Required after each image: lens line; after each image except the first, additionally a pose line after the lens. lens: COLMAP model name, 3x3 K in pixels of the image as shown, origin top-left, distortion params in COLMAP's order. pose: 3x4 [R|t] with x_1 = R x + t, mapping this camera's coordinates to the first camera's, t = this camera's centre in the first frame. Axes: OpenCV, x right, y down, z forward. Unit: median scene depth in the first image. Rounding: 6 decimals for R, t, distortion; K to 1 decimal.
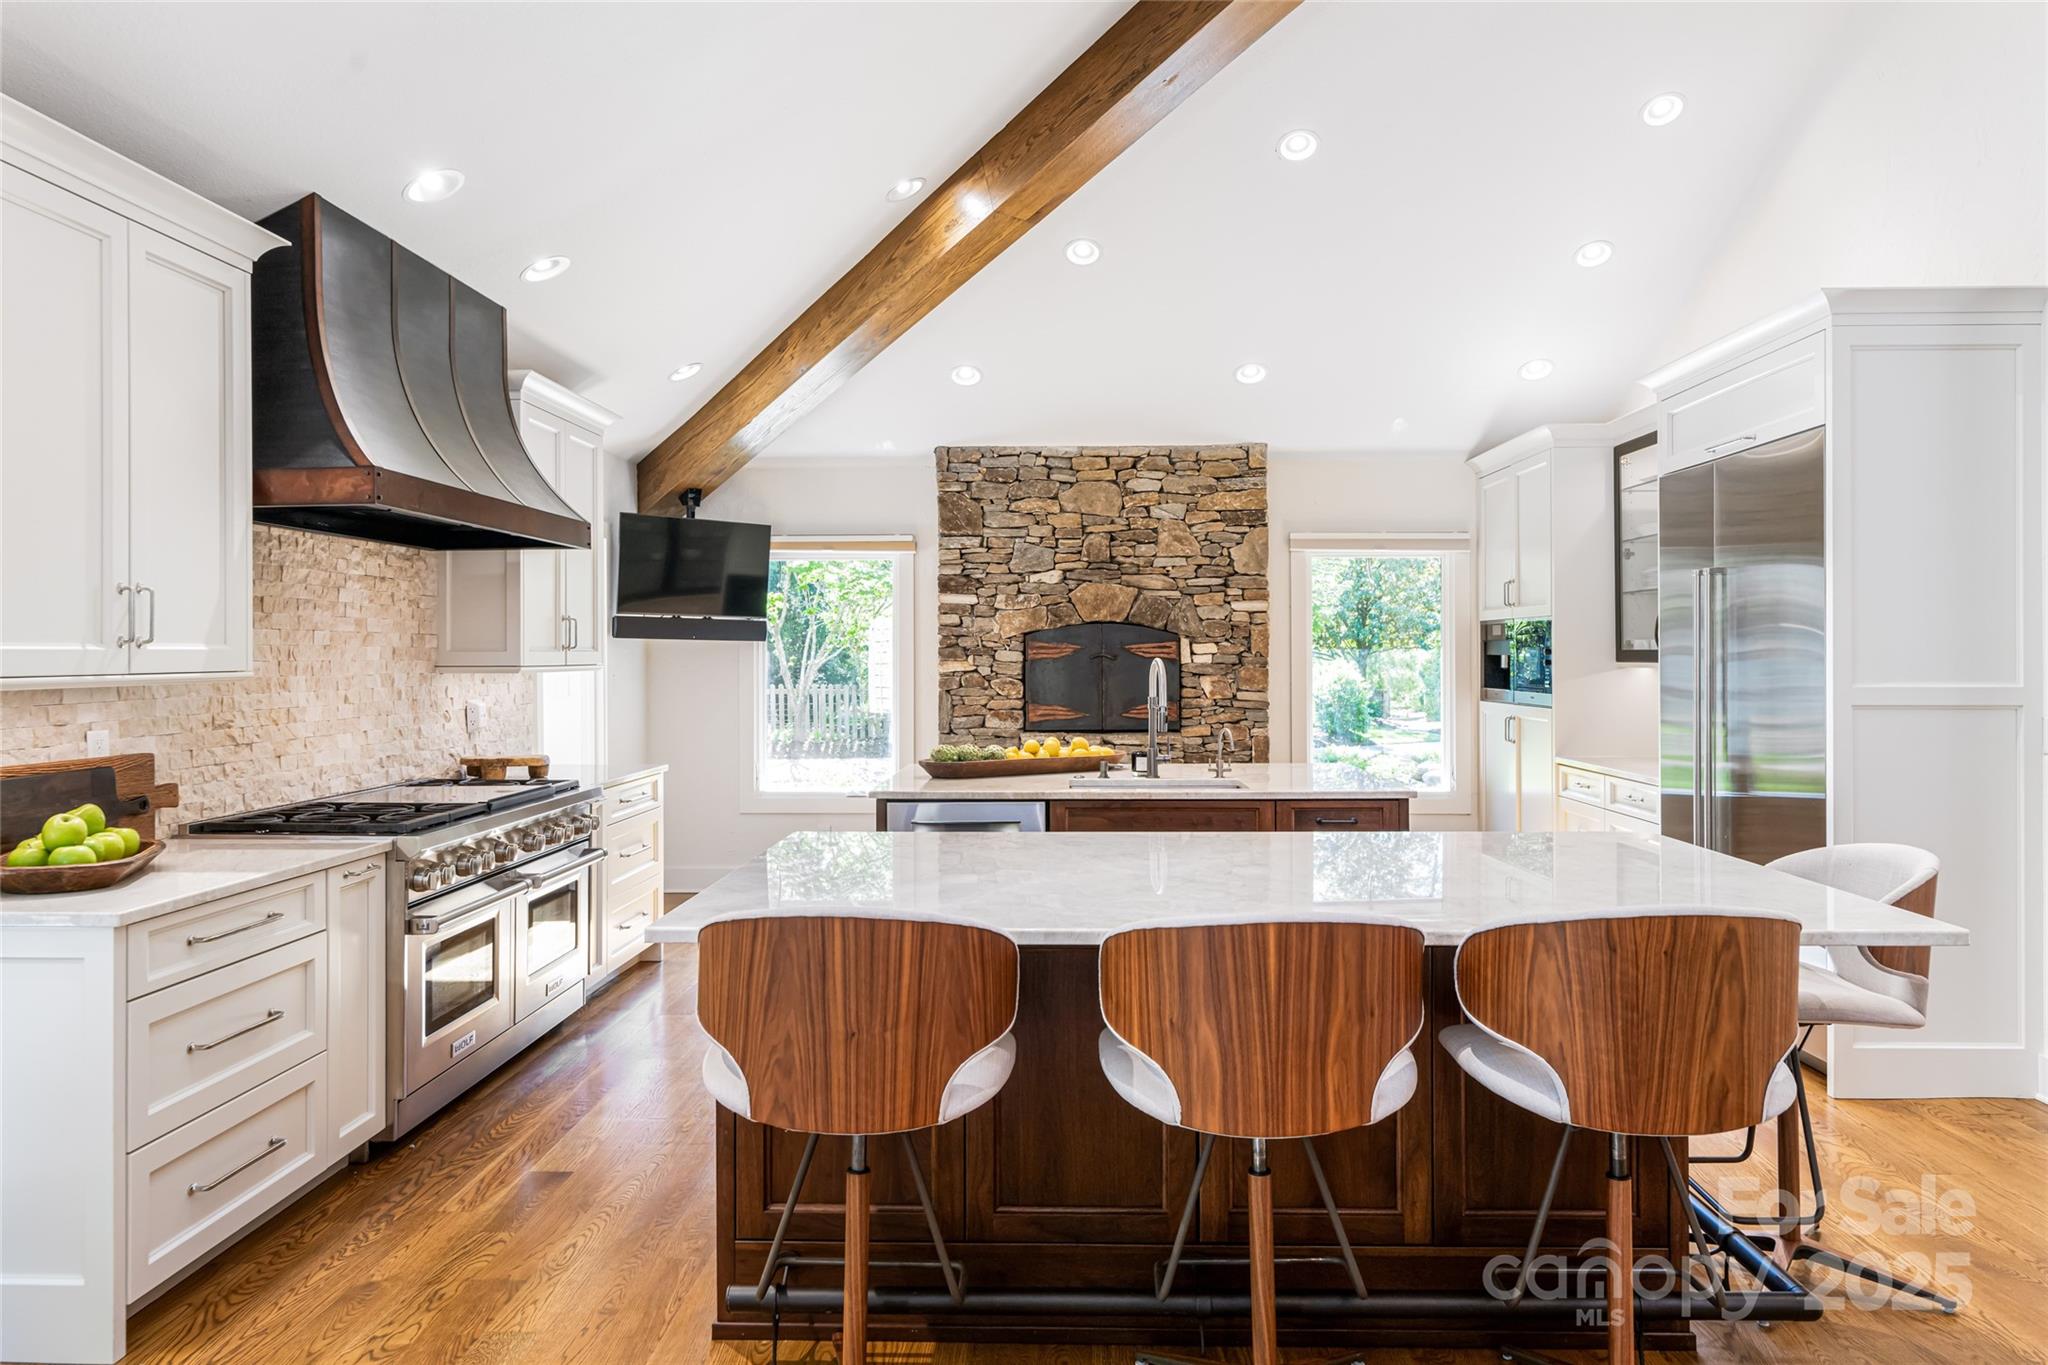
lens RADIAL K [[1394.8, 0, 1045.0], [0, 1394.8, 651.6], [0, 0, 1]] dist [0.003786, -0.005460]
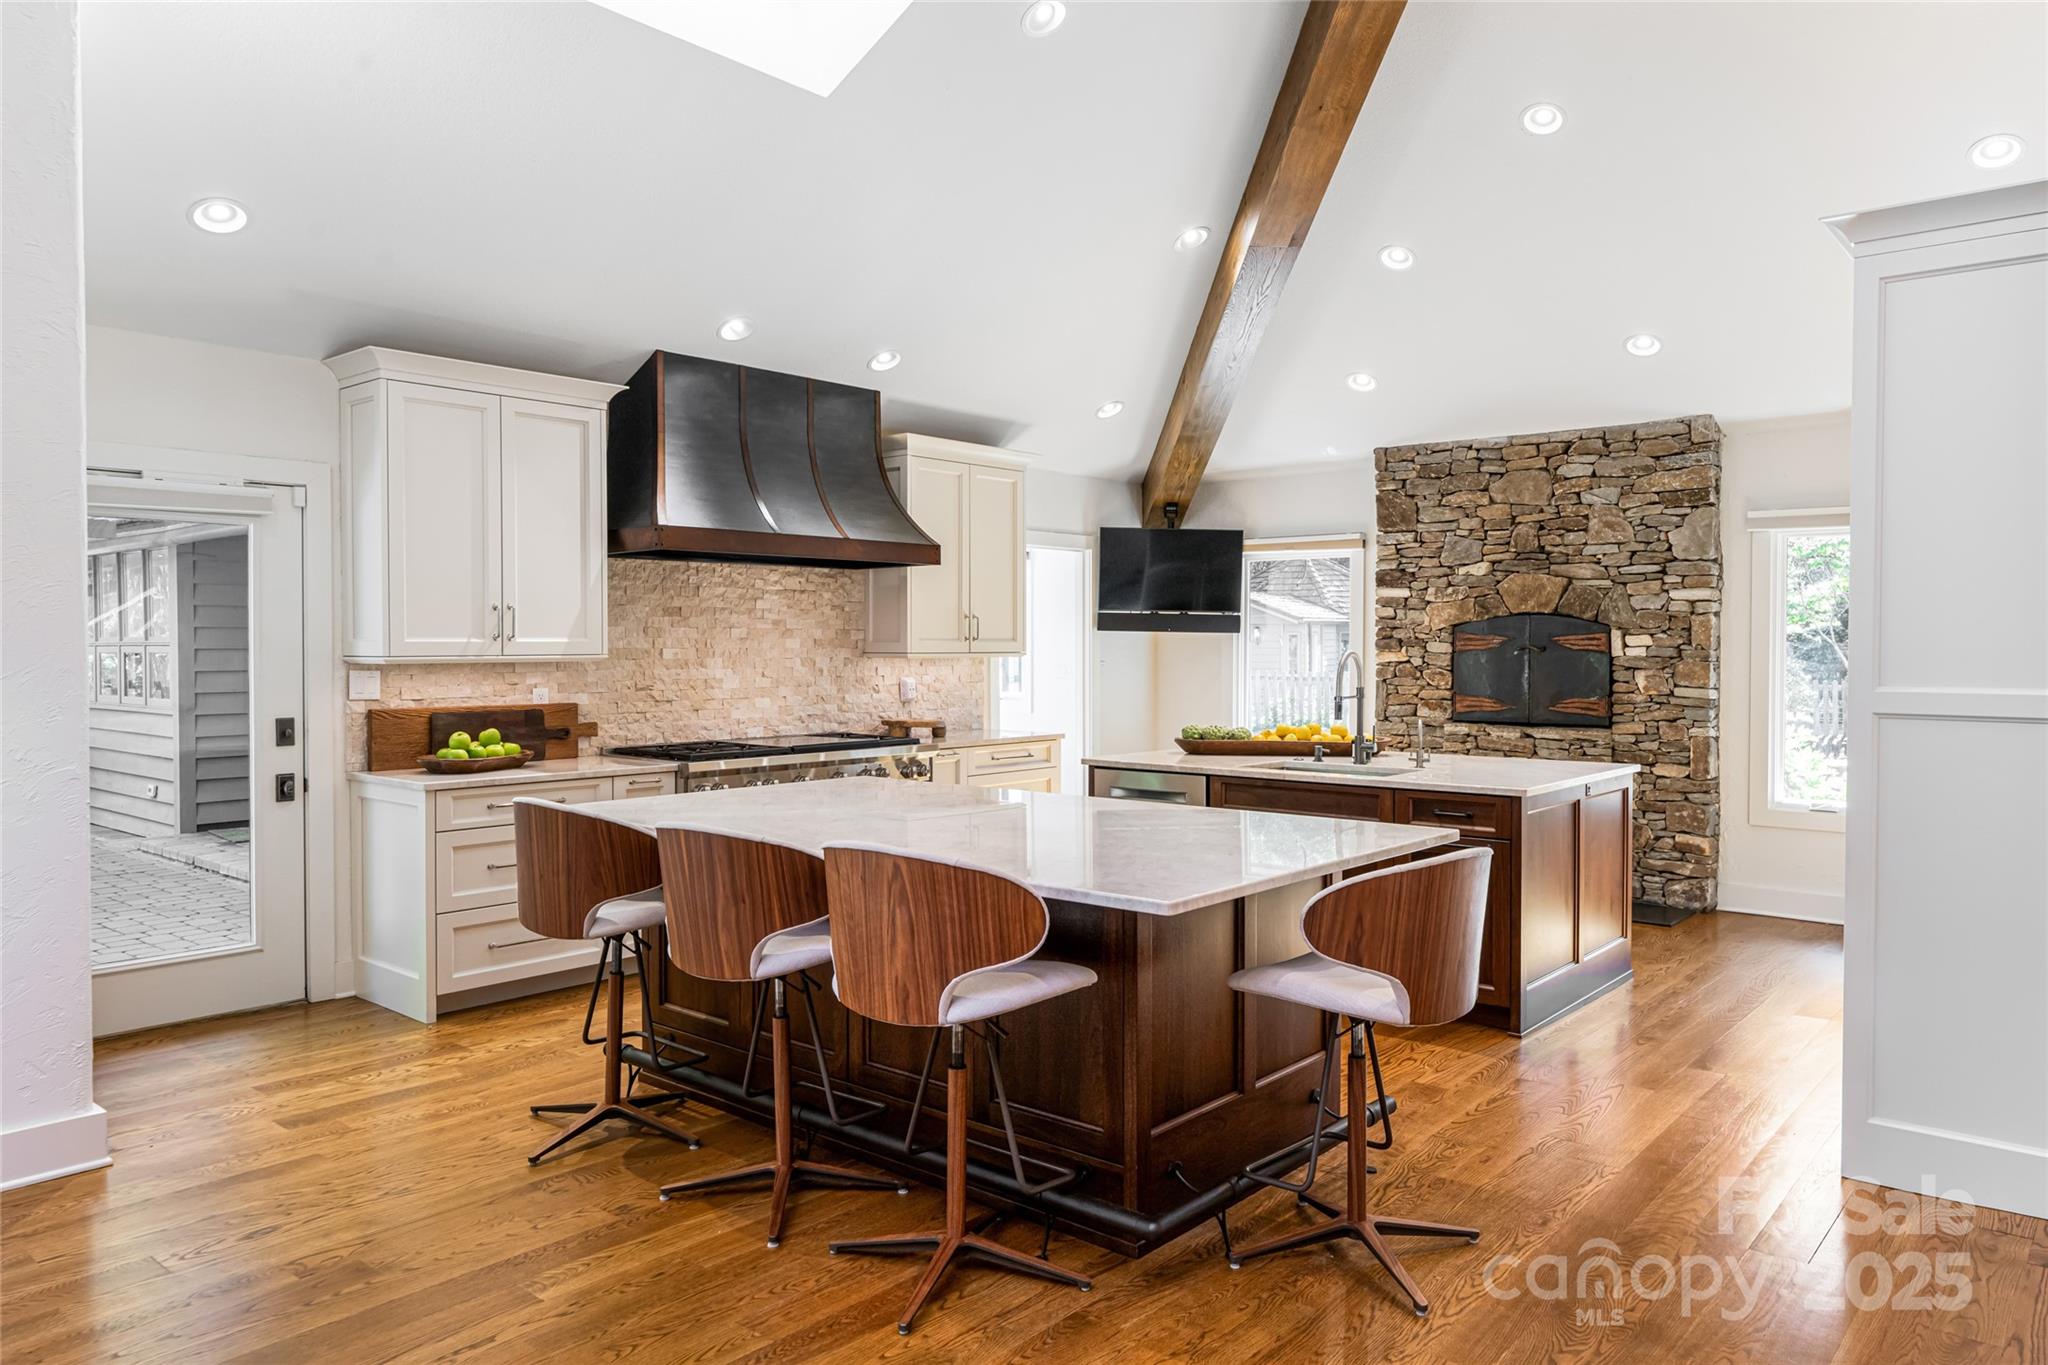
lens RADIAL K [[1394.8, 0, 1059.7], [0, 1394.8, 666.7], [0, 0, 1]] dist [0.003786, -0.005460]
pose [[0.781455, 0.014899, -0.623784, 0.396376], [-0.002490, 0.999781, 0.020761, -0.003225], [0.623957, -0.014670, 0.781321, 0.025365]]
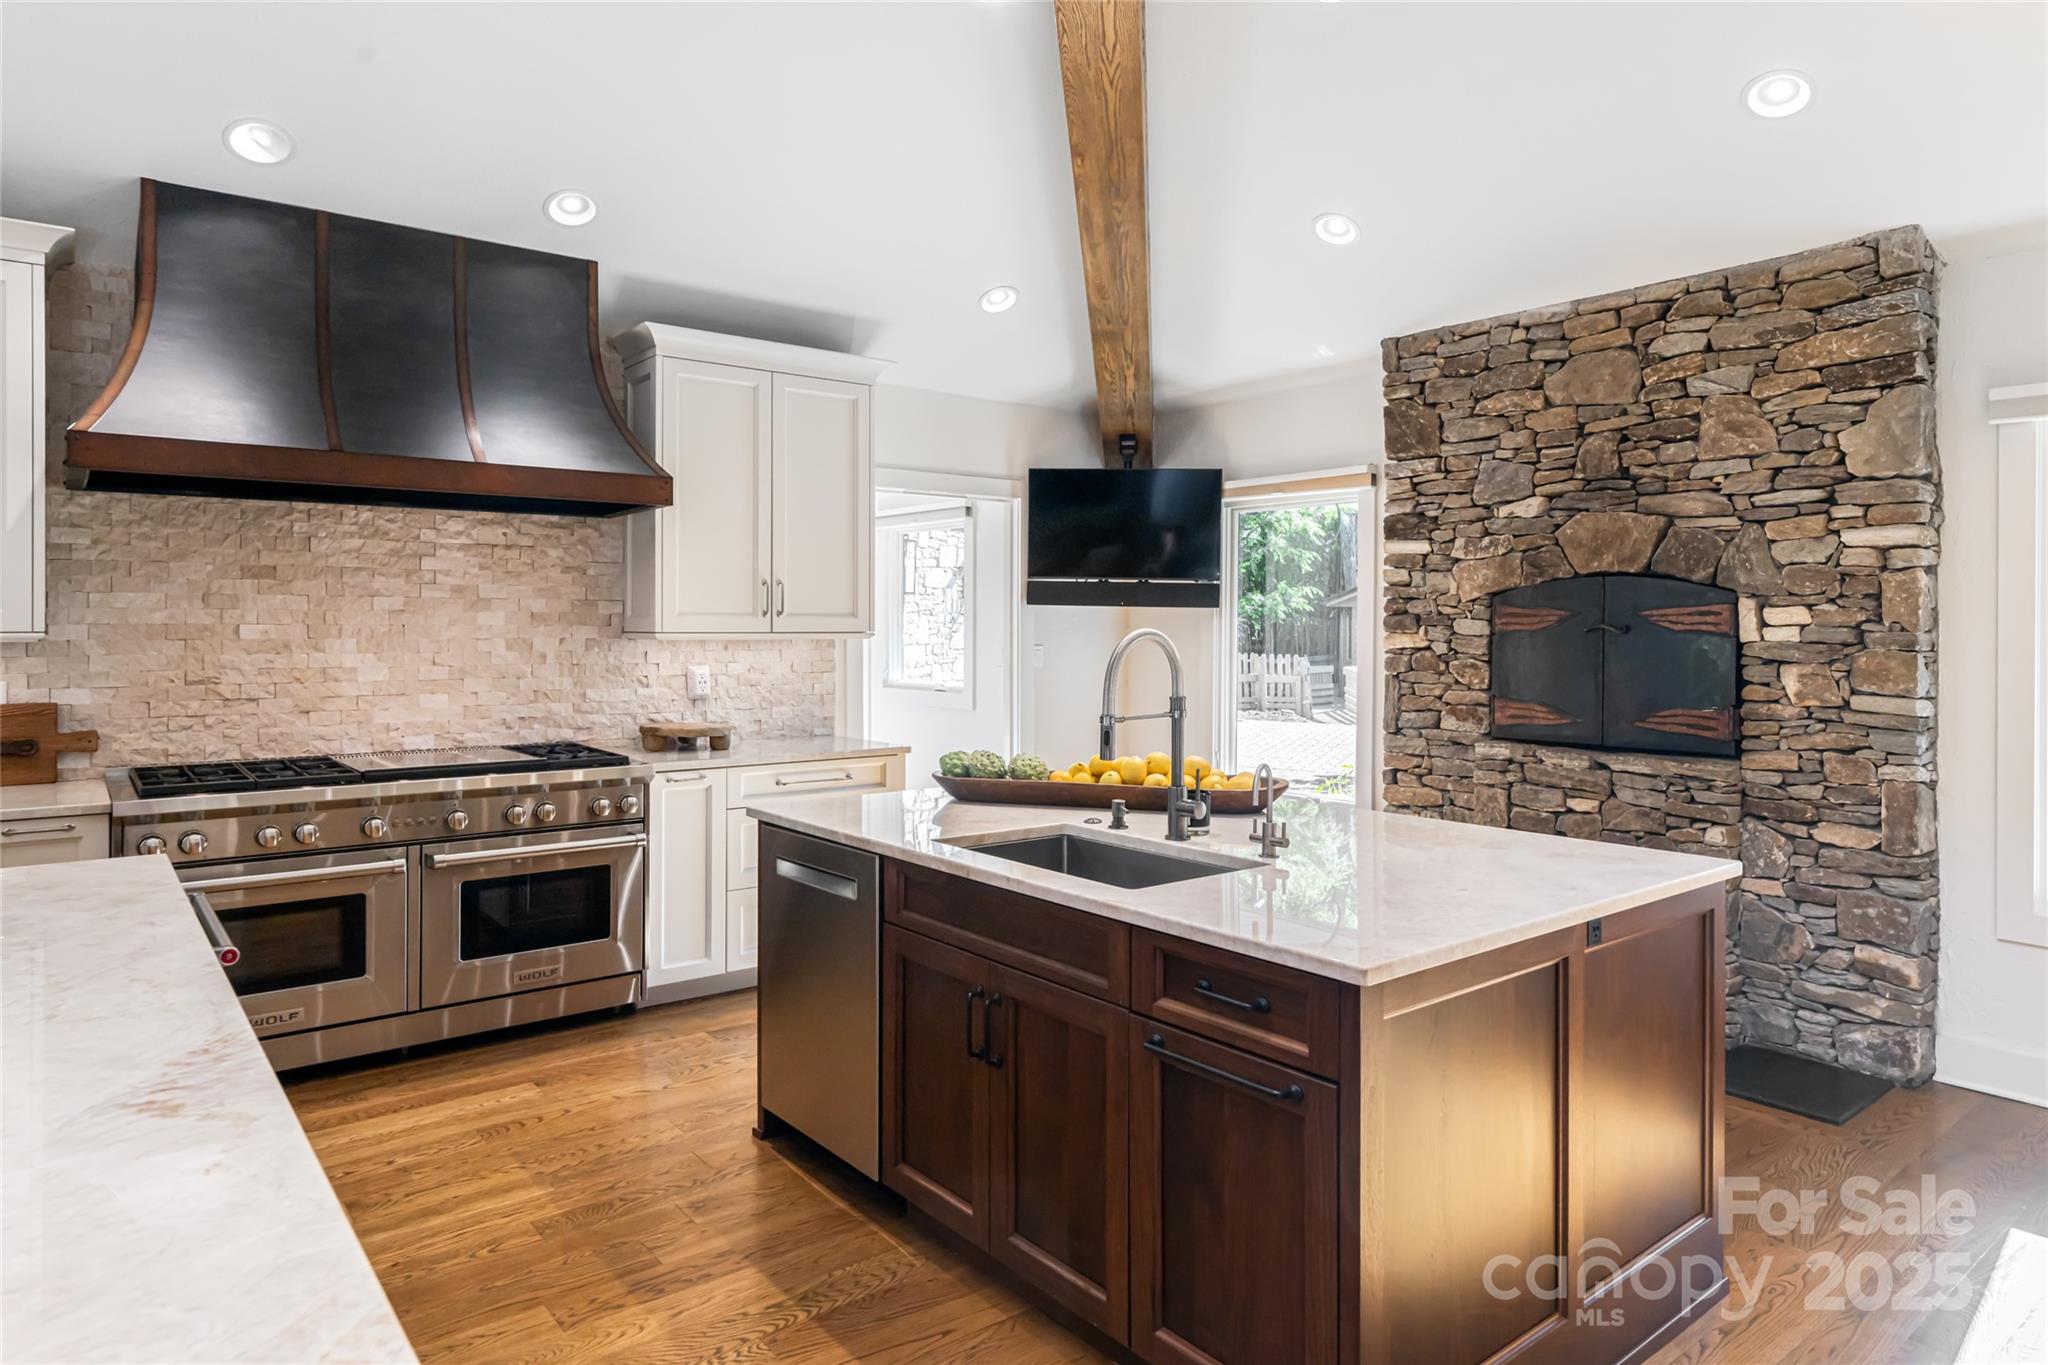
lens RADIAL K [[1230.1, 0, 1048.5], [0, 1230.1, 626.5], [0, 0, 1]] dist [0.000515, -0.000891]
pose [[0.639767, 0.006006, -0.768545, 0.306506], [-0.003788, 0.999982, 0.004662, 0.000835], [0.768559, -0.000071, 0.639778, 0.453831]]
